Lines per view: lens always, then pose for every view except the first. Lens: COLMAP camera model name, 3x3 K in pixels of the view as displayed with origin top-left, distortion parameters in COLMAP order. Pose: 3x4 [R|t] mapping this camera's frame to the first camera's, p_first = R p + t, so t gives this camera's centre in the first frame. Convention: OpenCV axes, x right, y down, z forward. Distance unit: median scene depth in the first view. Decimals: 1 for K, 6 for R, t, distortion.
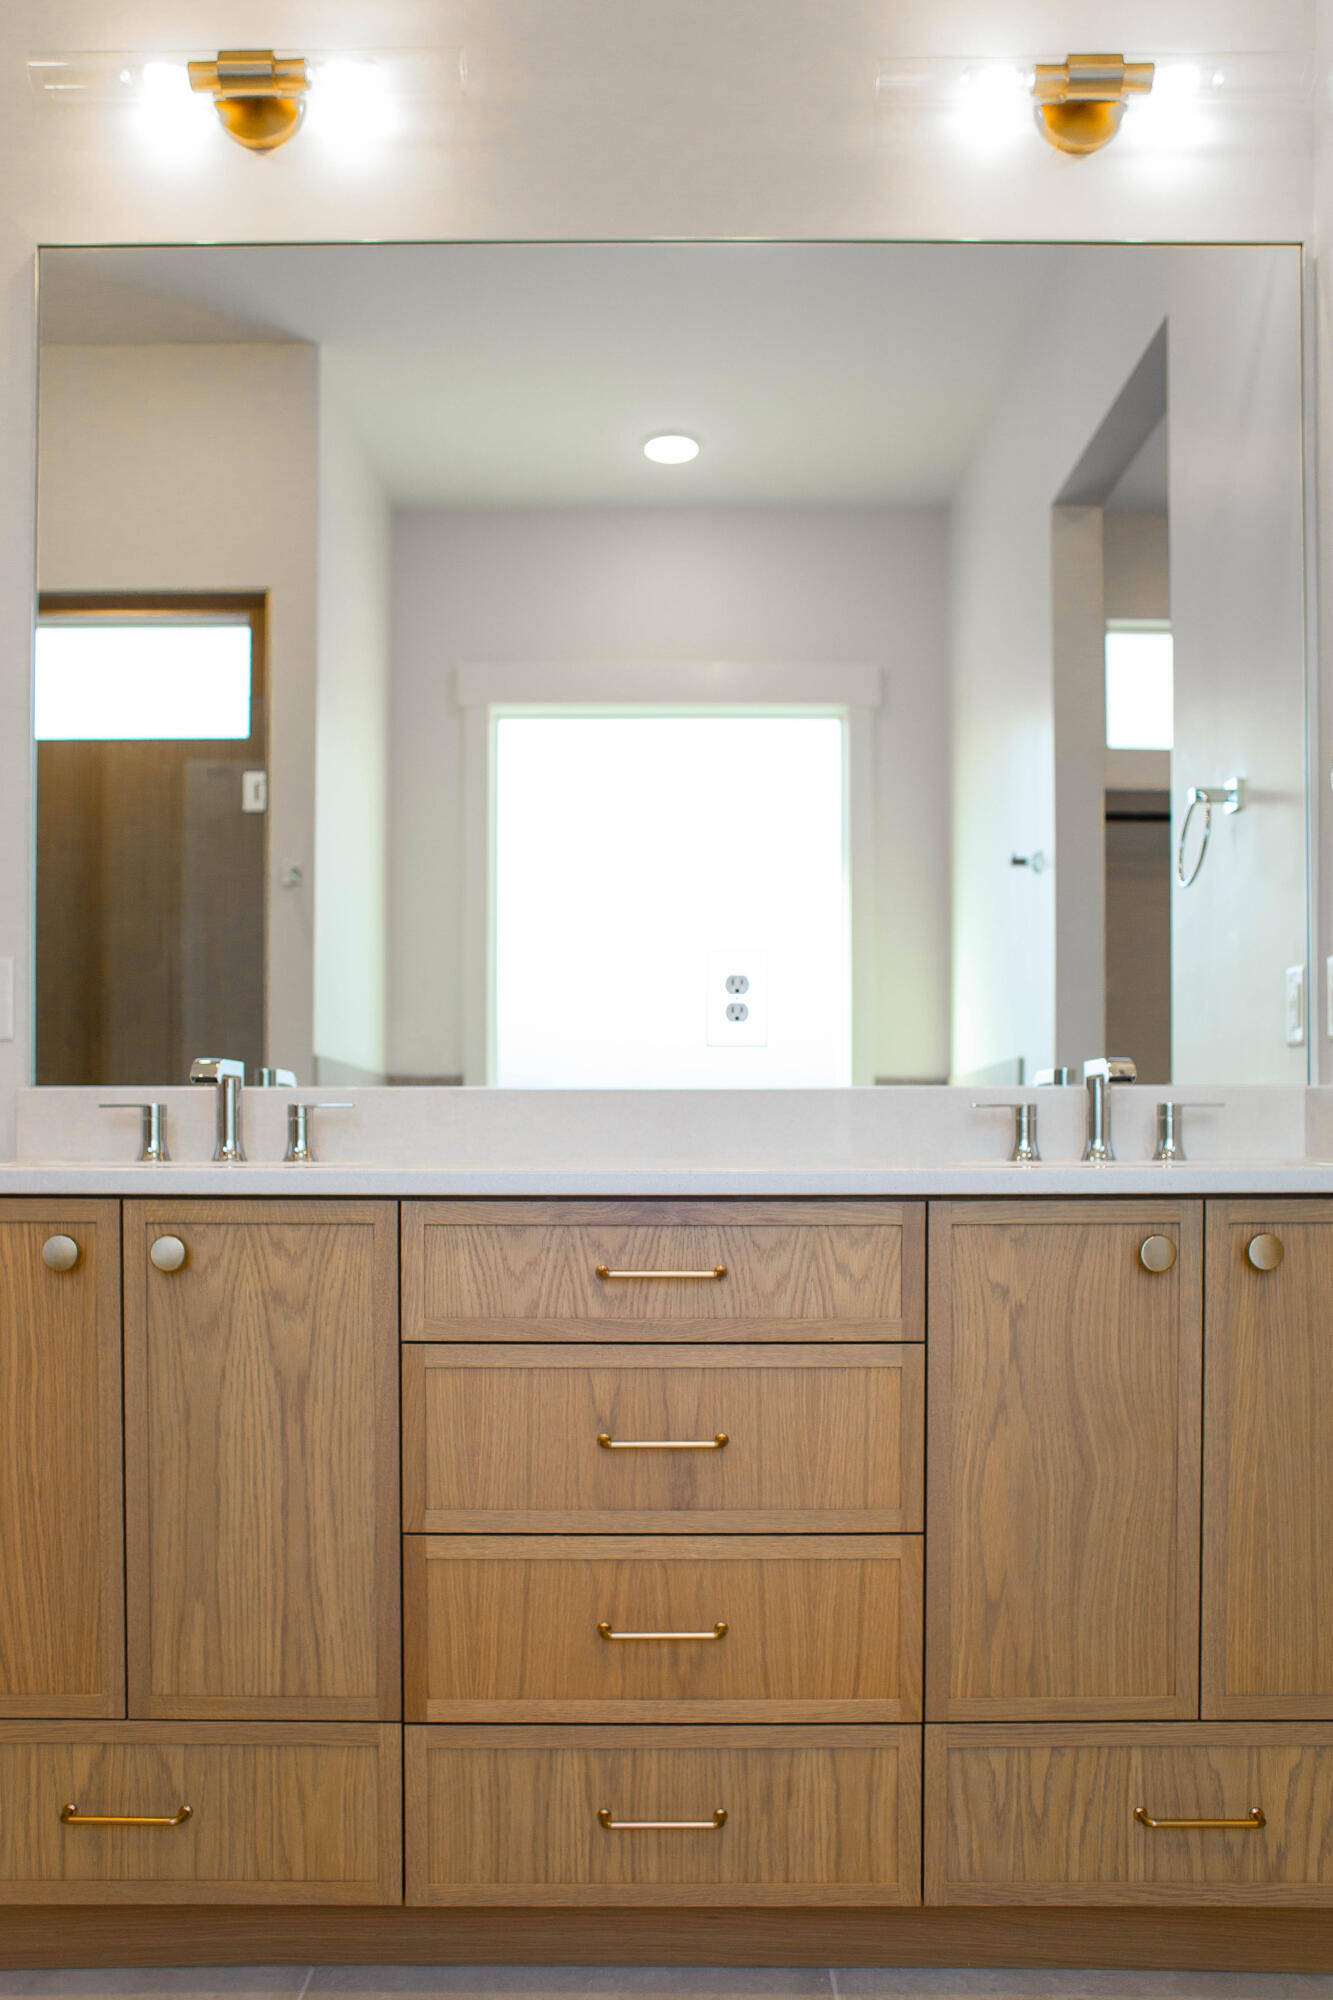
lens RADIAL K [[1621.4, 0, 666.5], [0, 1621.4, 1000.0], [0, 0, 1]] dist [-0.101114, 0.136376]
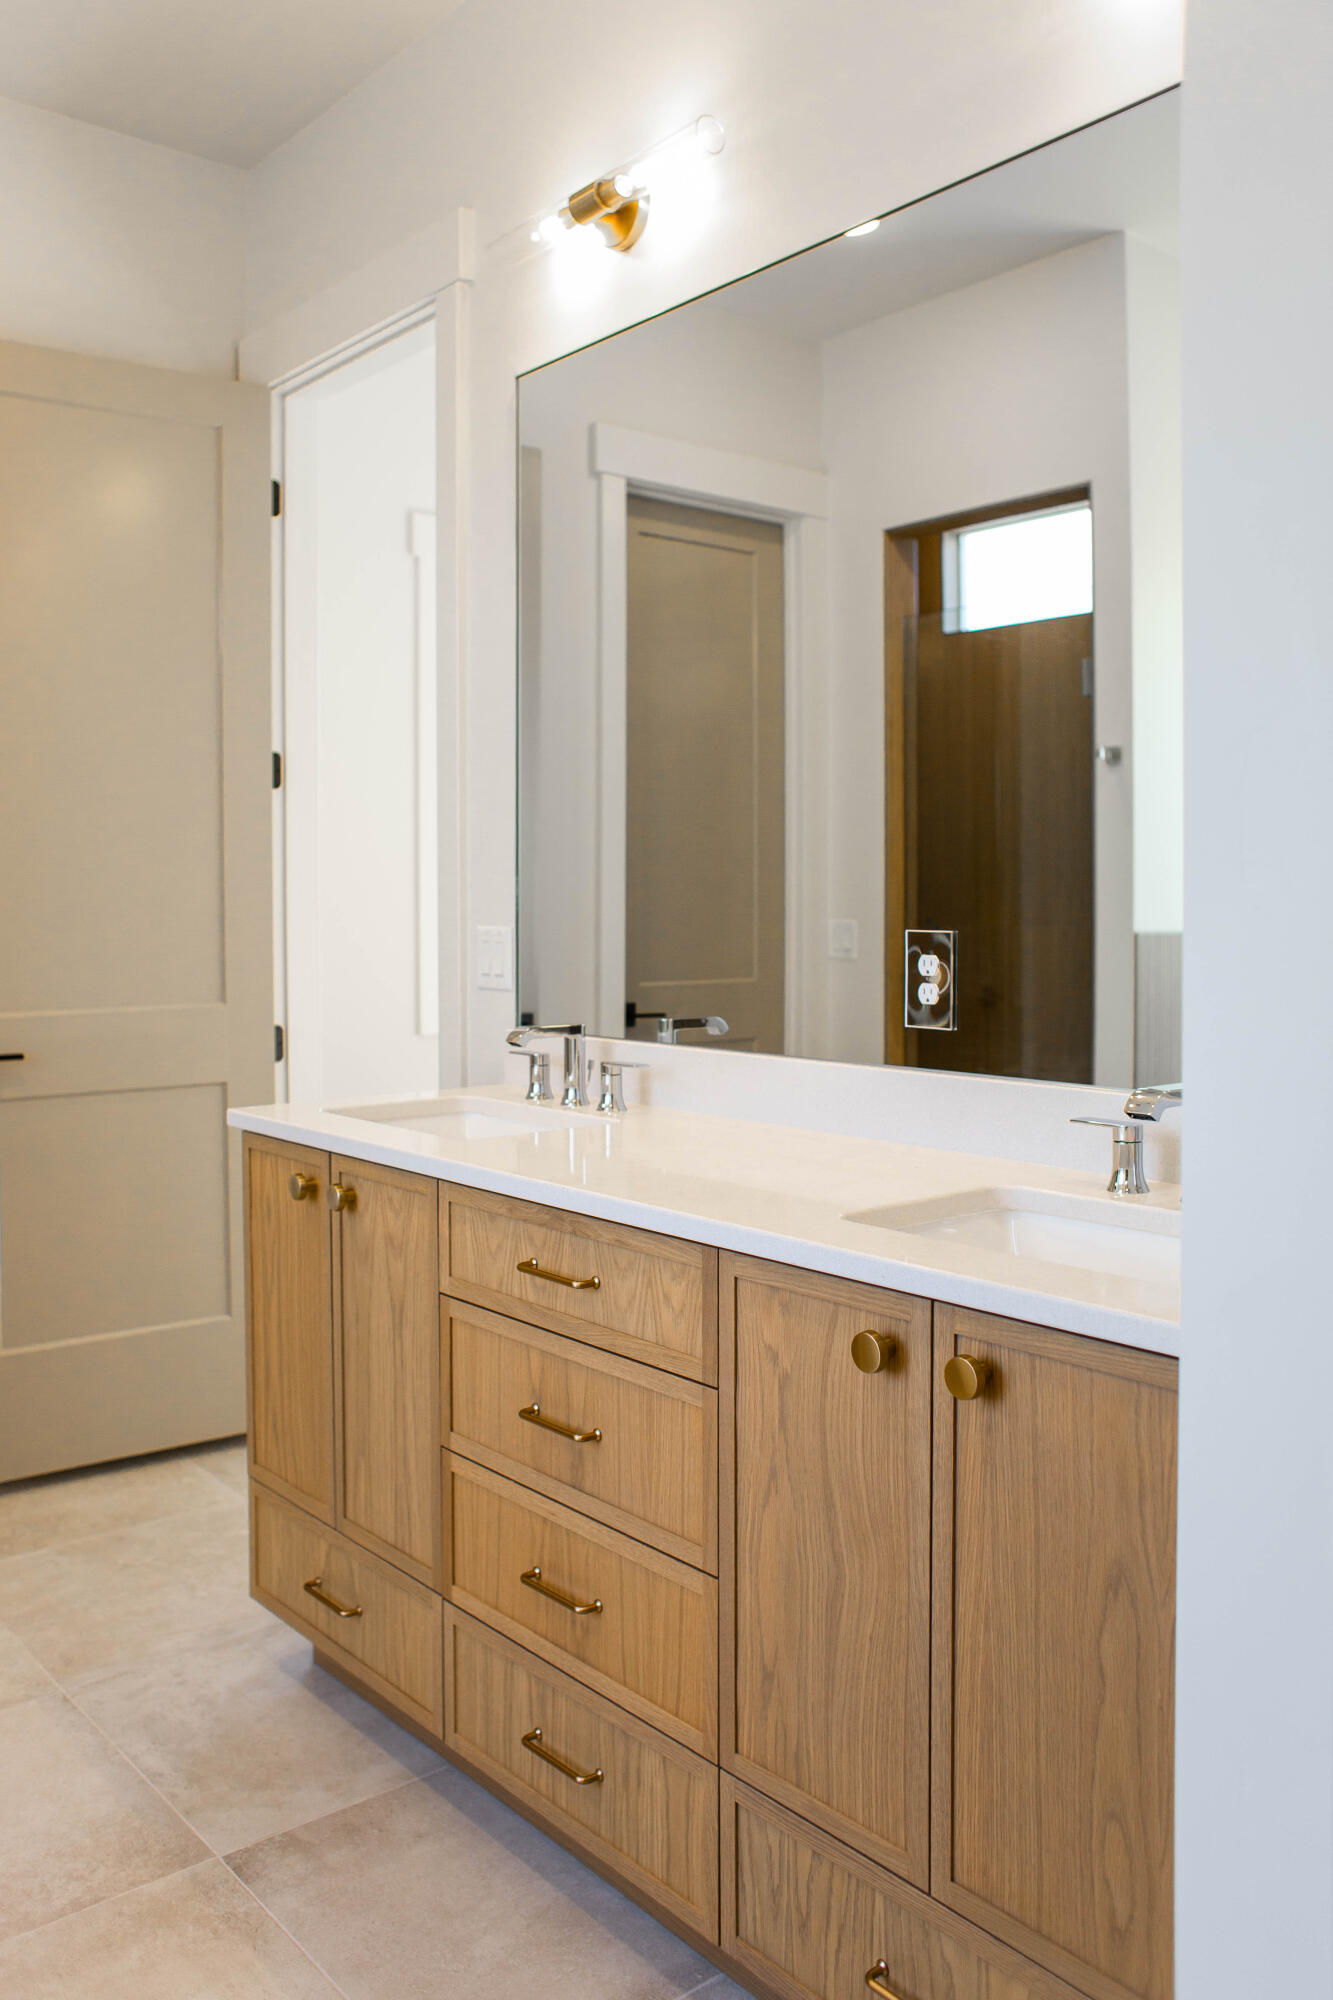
lens RADIAL K [[1621.4, 0, 666.5], [0, 1621.4, 1000.0], [0, 0, 1]] dist [-0.101114, 0.136376]
pose [[0.640615, 0.045275, -0.766526, 0.887684], [-0.027698, 0.998973, 0.035857, -0.062039], [0.767363, -0.001739, 0.641211, 0.335333]]
